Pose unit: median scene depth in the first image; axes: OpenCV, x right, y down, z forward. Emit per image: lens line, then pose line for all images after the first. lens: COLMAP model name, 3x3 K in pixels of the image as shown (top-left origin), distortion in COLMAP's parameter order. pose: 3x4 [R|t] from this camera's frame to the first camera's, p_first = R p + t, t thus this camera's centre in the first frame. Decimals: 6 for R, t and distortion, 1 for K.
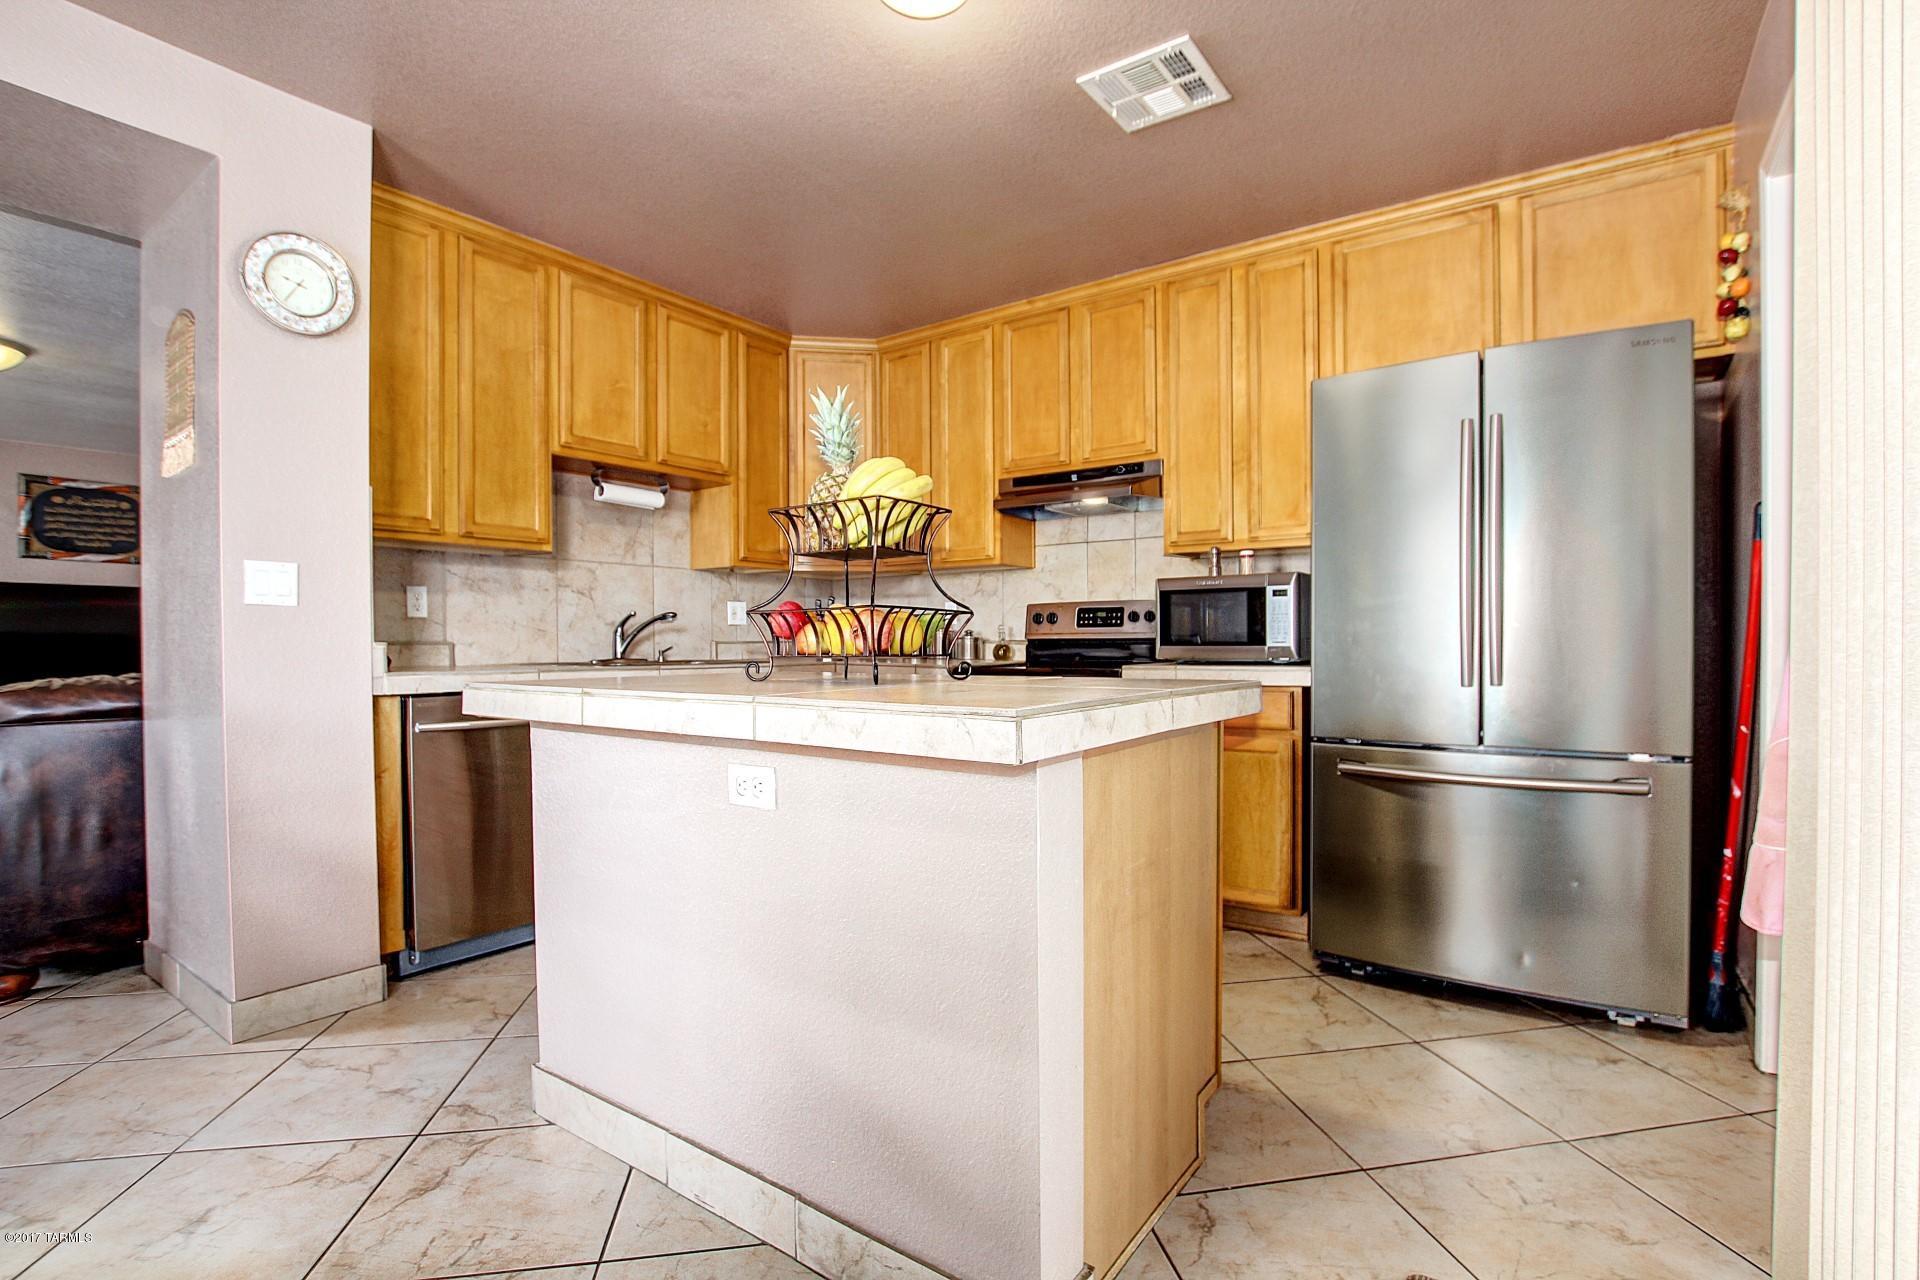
lens RADIAL K [[890.4, 0, 968.9], [0, 890.4, 644.8], [0, 0, 1]] dist [-0.026049, 0.000924]
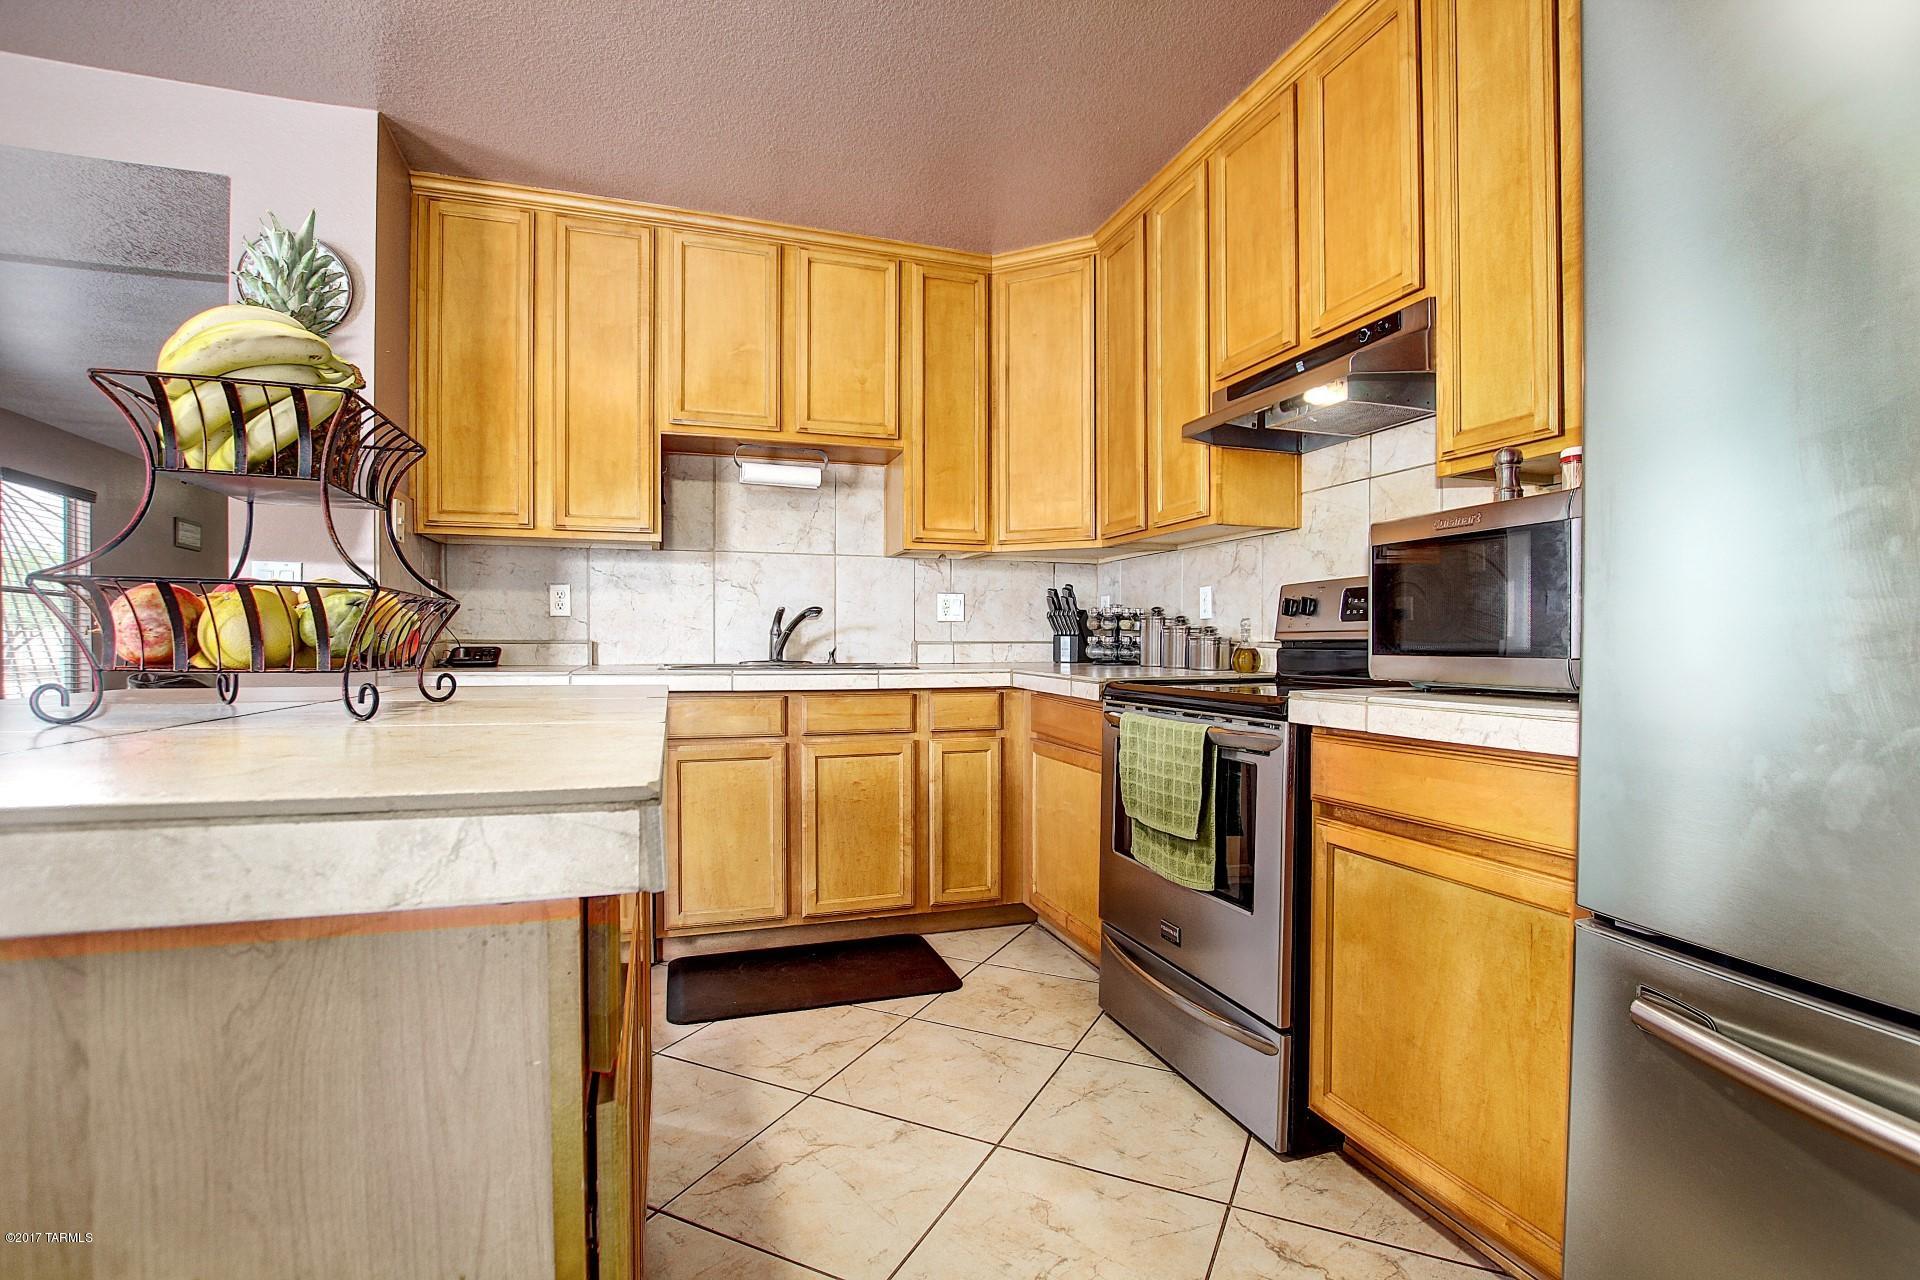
lens RADIAL K [[892.8, 0, 973.1], [0, 892.8, 645.6], [0, 0, 1]] dist [-0.019182, 0.000618]
pose [[0.812433, 0.007593, -0.583005, 0.295144], [-0.006348, 0.999971, 0.004177, -0.004269], [0.583020, 0.000308, 0.812458, 0.406533]]
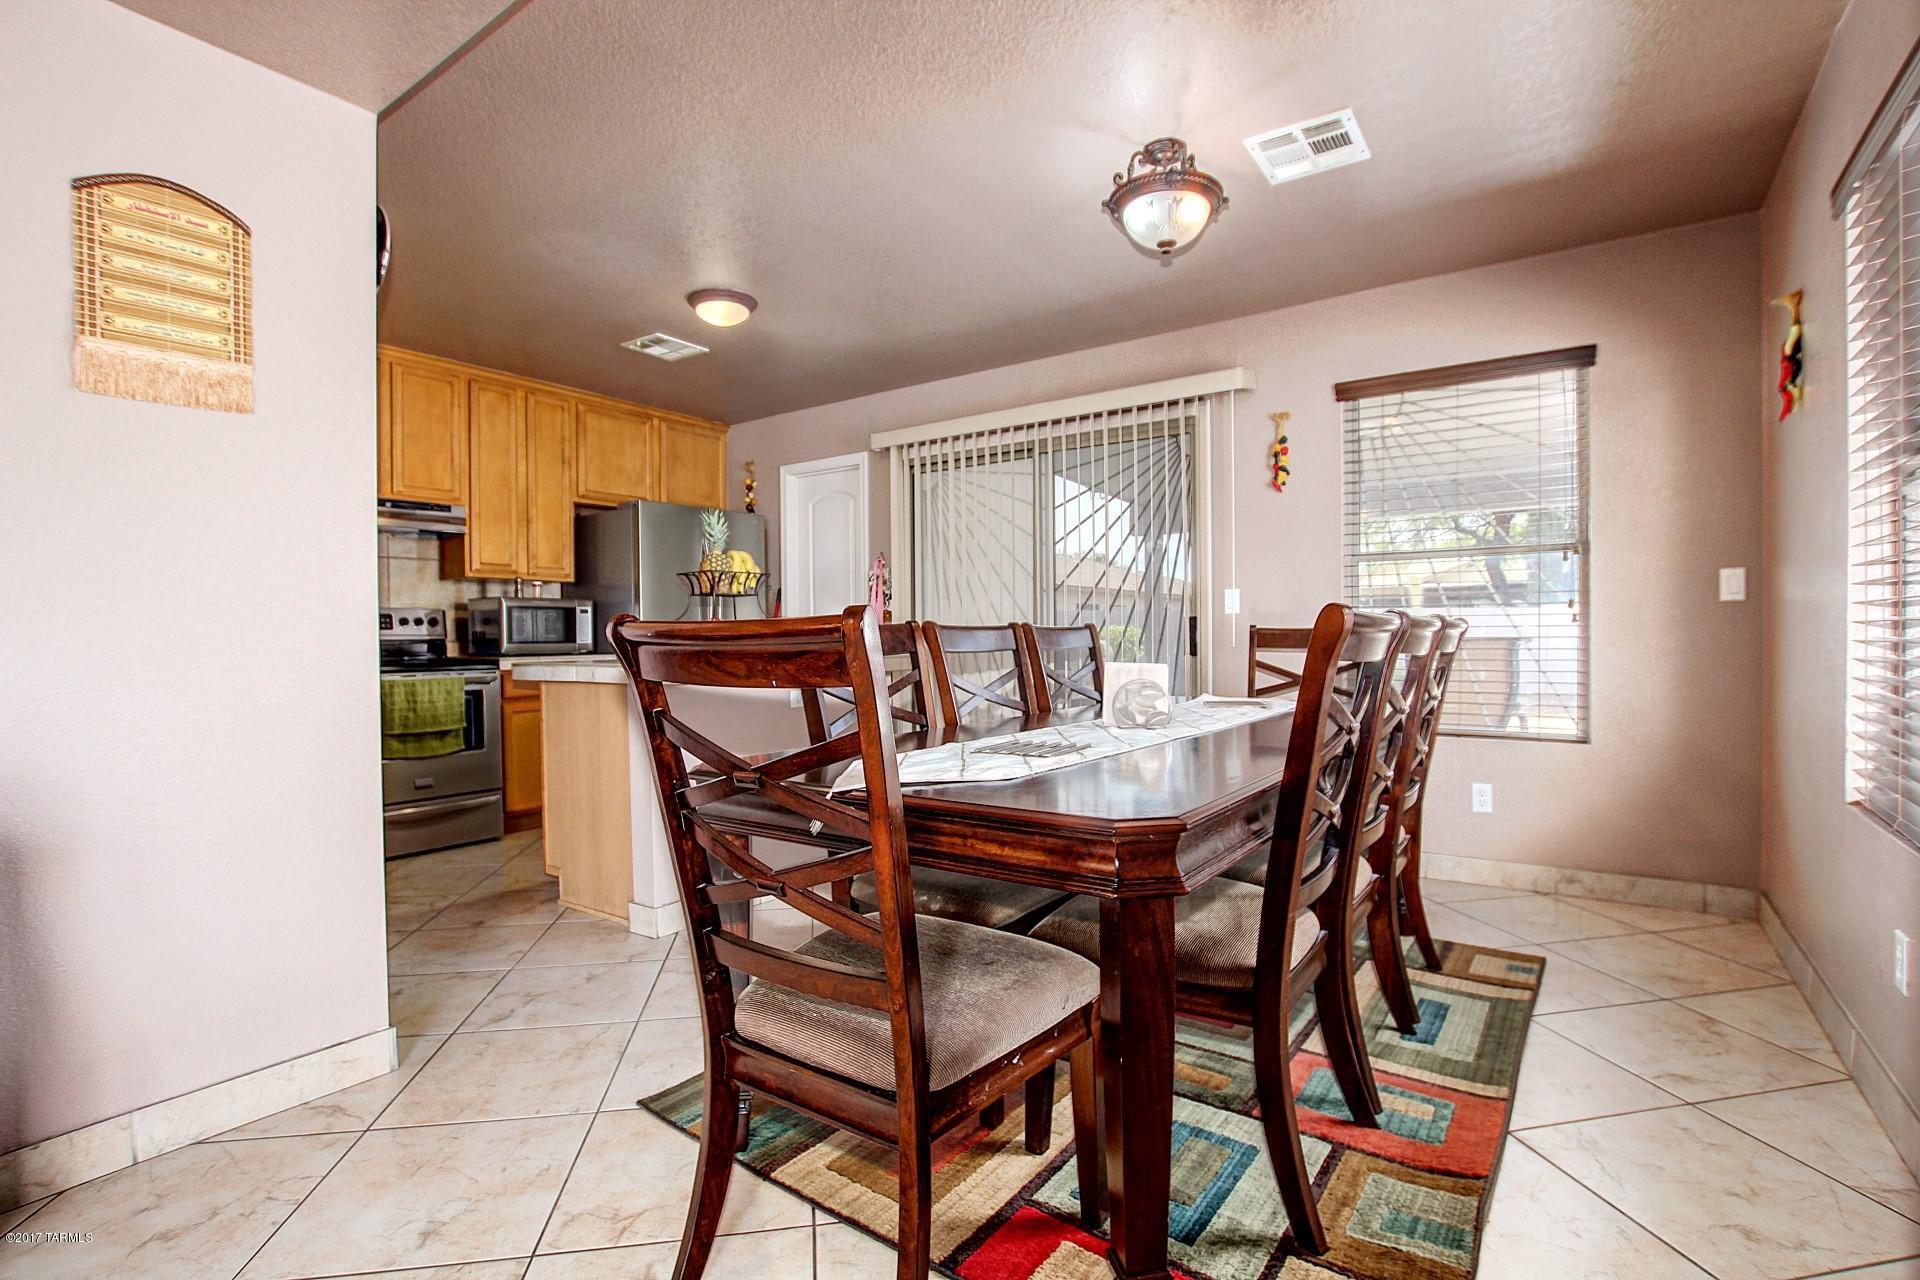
lens RADIAL K [[890.4, 0, 968.9], [0, 890.4, 644.8], [0, 0, 1]] dist [-0.026049, 0.000924]
pose [[-0.002703, -0.007353, 0.999969, -1.098912], [0.012781, 0.999891, 0.007387, 0.001151], [-0.999915, 0.012801, -0.002609, 0.232749]]
